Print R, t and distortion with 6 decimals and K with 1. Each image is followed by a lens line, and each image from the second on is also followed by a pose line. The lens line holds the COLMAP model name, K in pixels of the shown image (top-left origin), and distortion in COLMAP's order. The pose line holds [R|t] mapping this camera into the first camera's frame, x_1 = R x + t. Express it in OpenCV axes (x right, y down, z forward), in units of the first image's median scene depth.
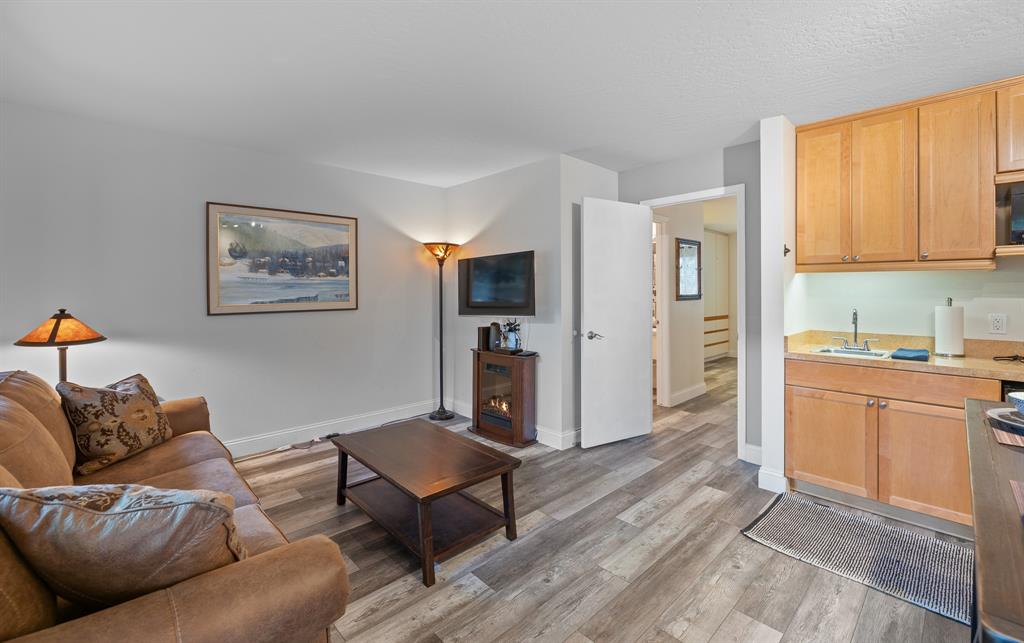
lens RADIAL K [[421.0, 0, 501.6], [0, 421.0, 289.9], [0, 0, 1]] dist [-0.010143, -0.001225]
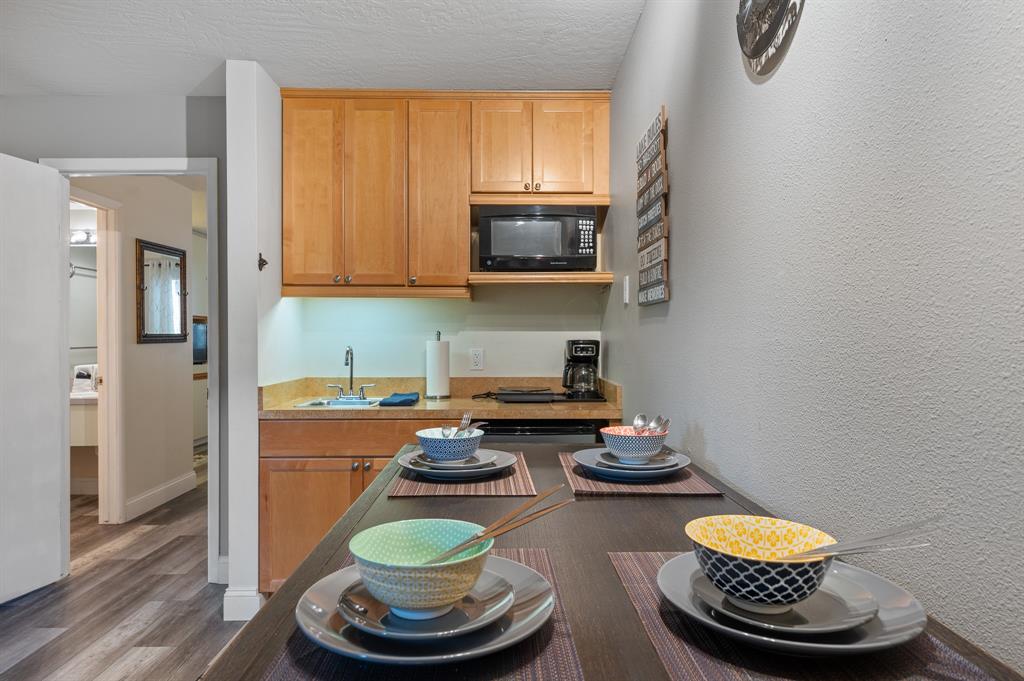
lens RADIAL K [[622.5, 0, 503.6], [0, 622.5, 337.2], [0, 0, 1]] dist [0.009545, -0.005529]
pose [[0.670559, -0.000577, 0.741856, 0.182982], [-0.000645, 0.999999, 0.001361, 0.026914], [-0.741856, -0.001392, 0.670558, 0.020383]]
